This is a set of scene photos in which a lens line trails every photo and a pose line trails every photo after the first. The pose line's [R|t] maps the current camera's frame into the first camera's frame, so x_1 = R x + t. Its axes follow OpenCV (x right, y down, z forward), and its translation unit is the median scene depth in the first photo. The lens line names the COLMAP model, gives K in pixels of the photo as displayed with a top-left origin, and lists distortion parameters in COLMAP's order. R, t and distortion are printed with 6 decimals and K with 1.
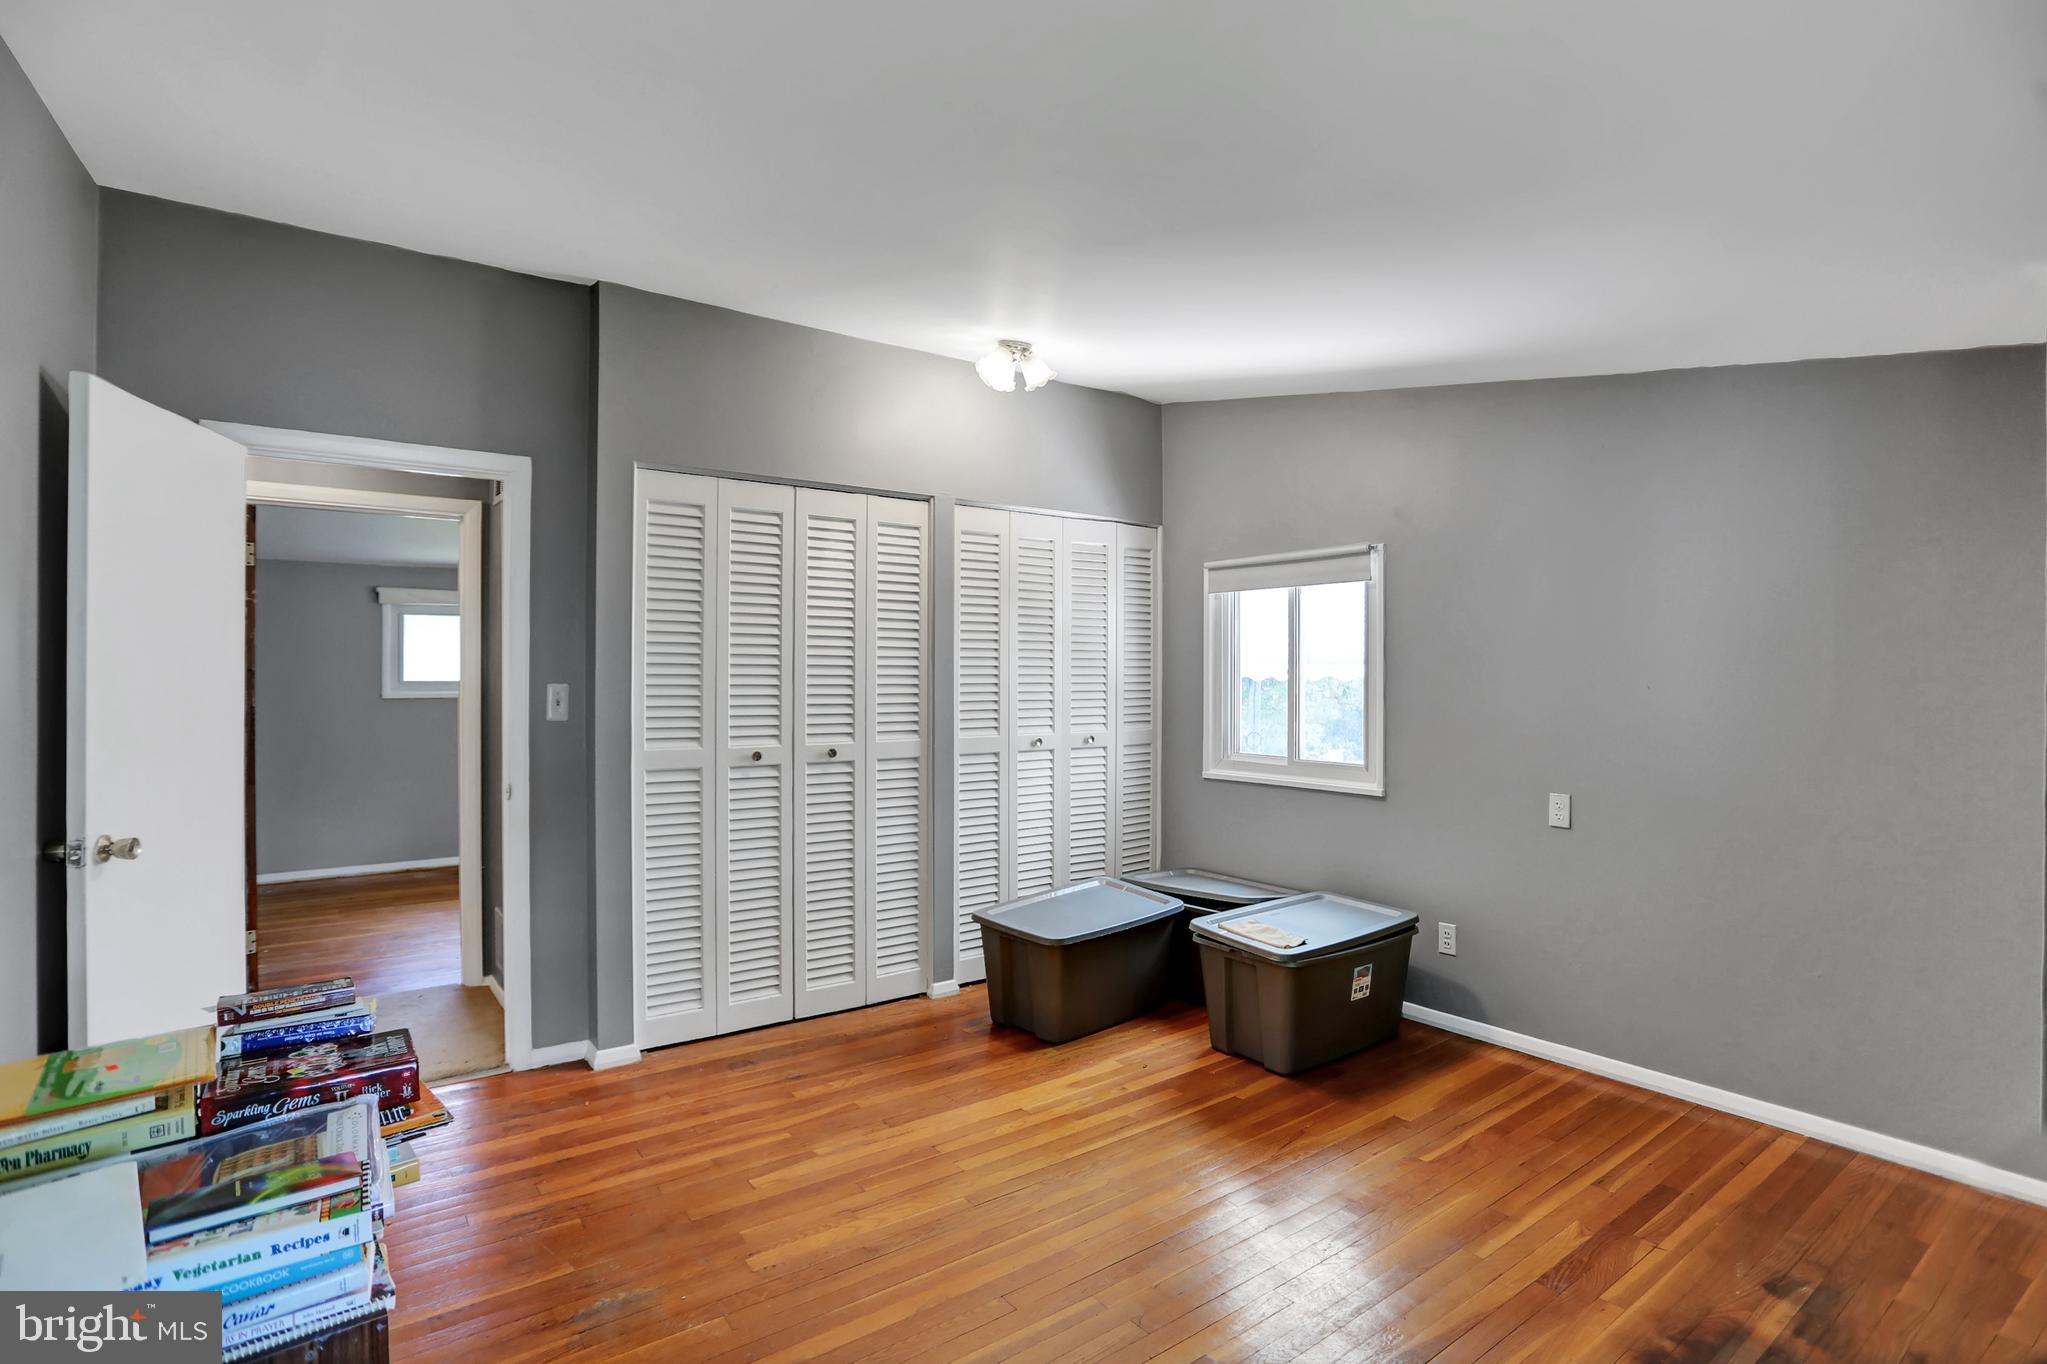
lens RADIAL K [[1002.7, 0, 1023.5], [0, 1002.7, 682.0], [0, 0, 1]] dist [-0.072790, 0.032505]
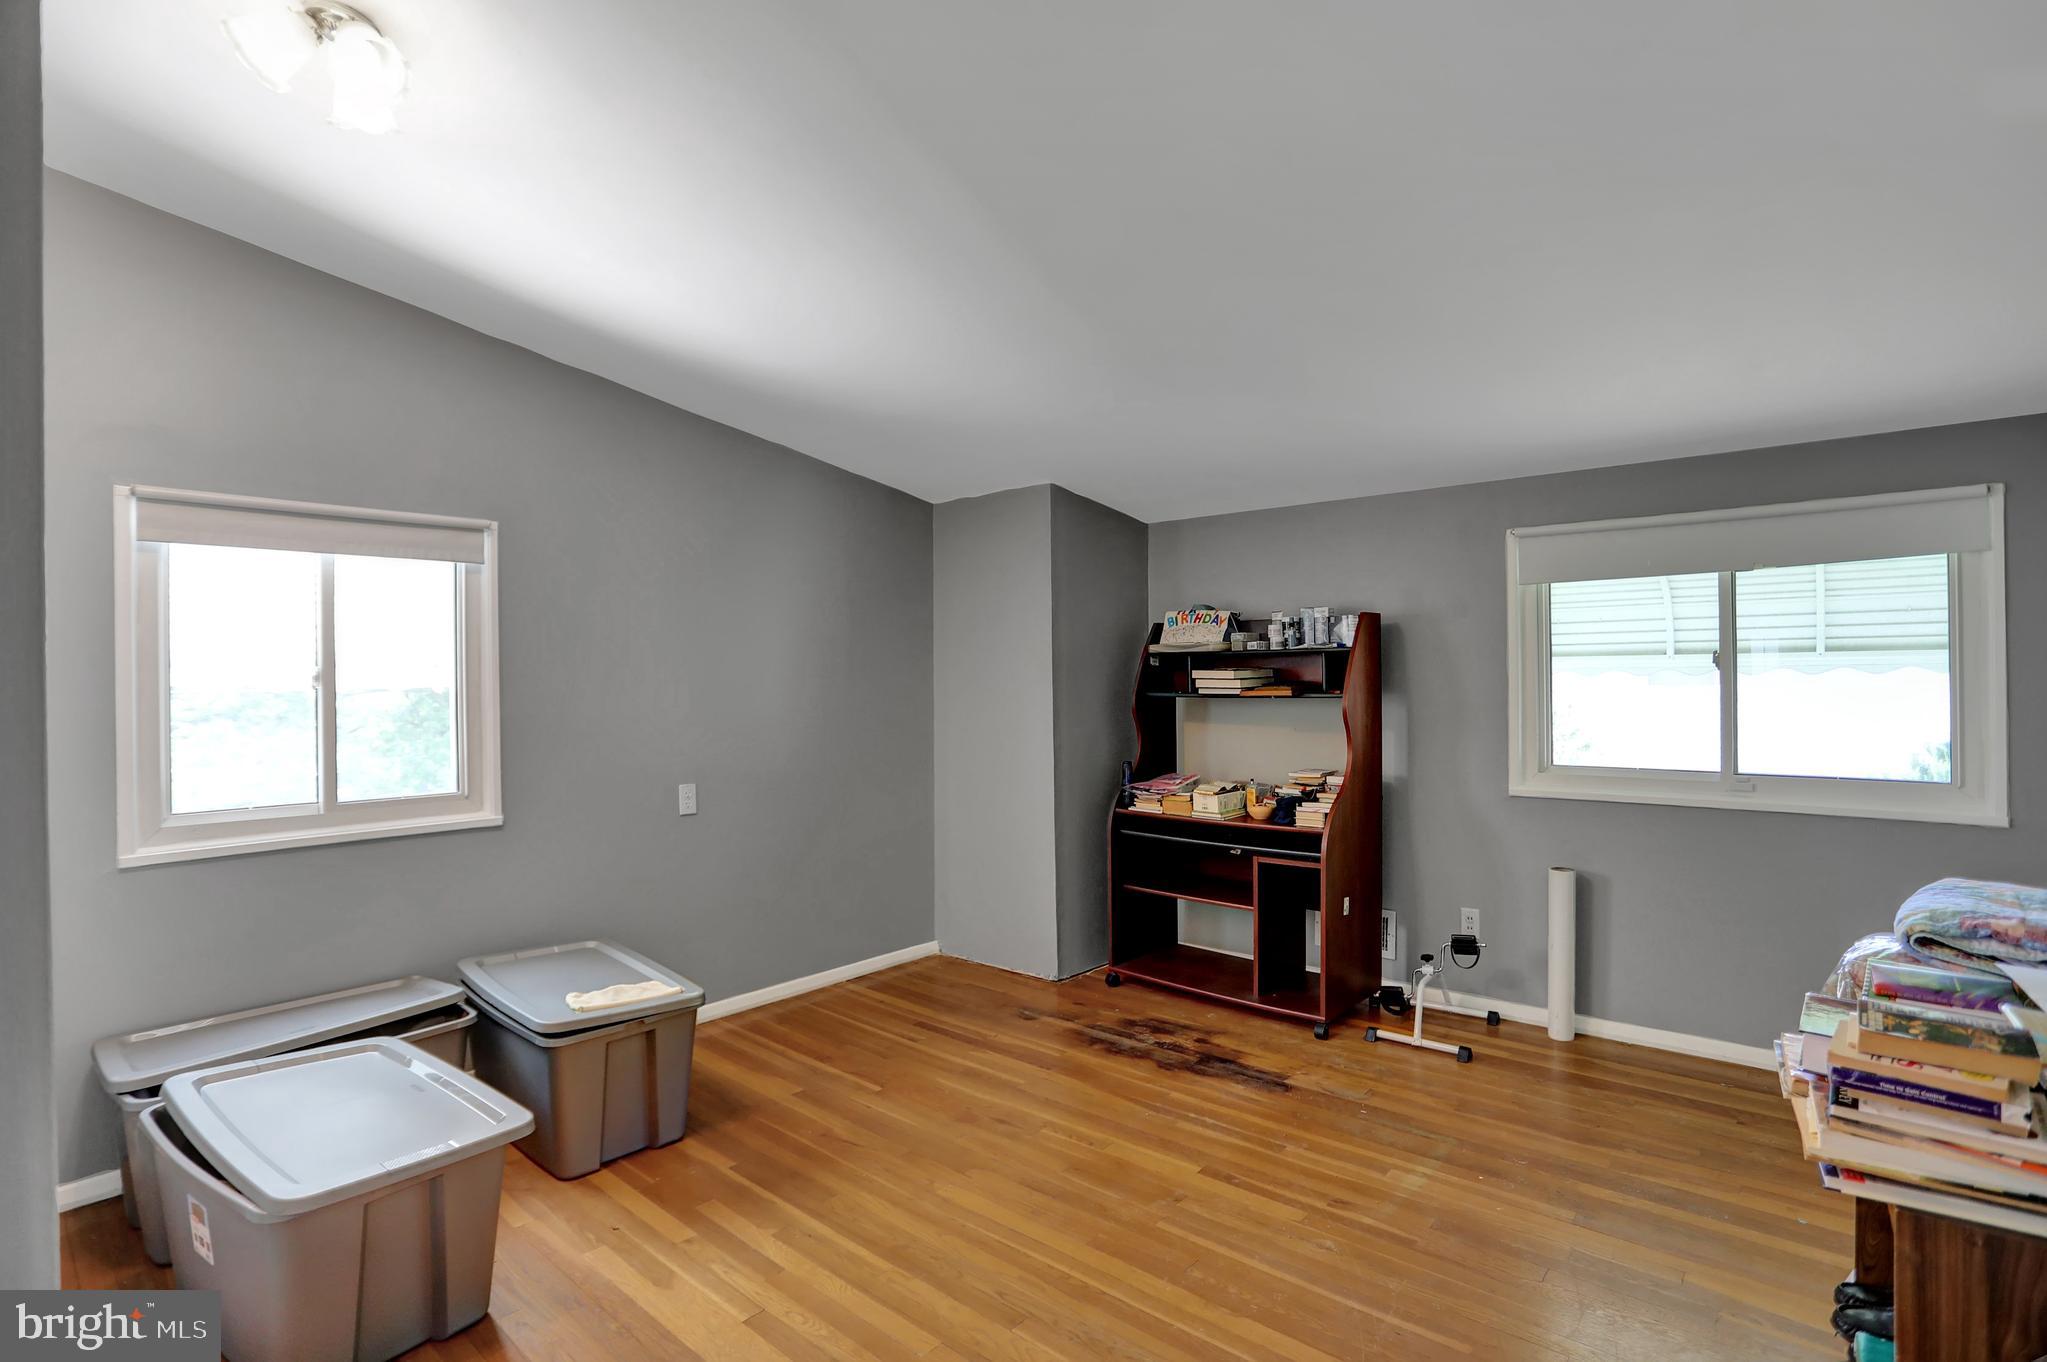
lens RADIAL K [[1002.7, 0, 1023.5], [0, 1002.7, 681.0], [0, 0, 1]] dist [-0.072790, 0.032505]
pose [[-0.211319, -0.008743, 0.977378, -0.645937], [0.015368, 0.999807, 0.012266, -0.011396], [-0.977296, 0.017612, -0.211143, 0.883665]]
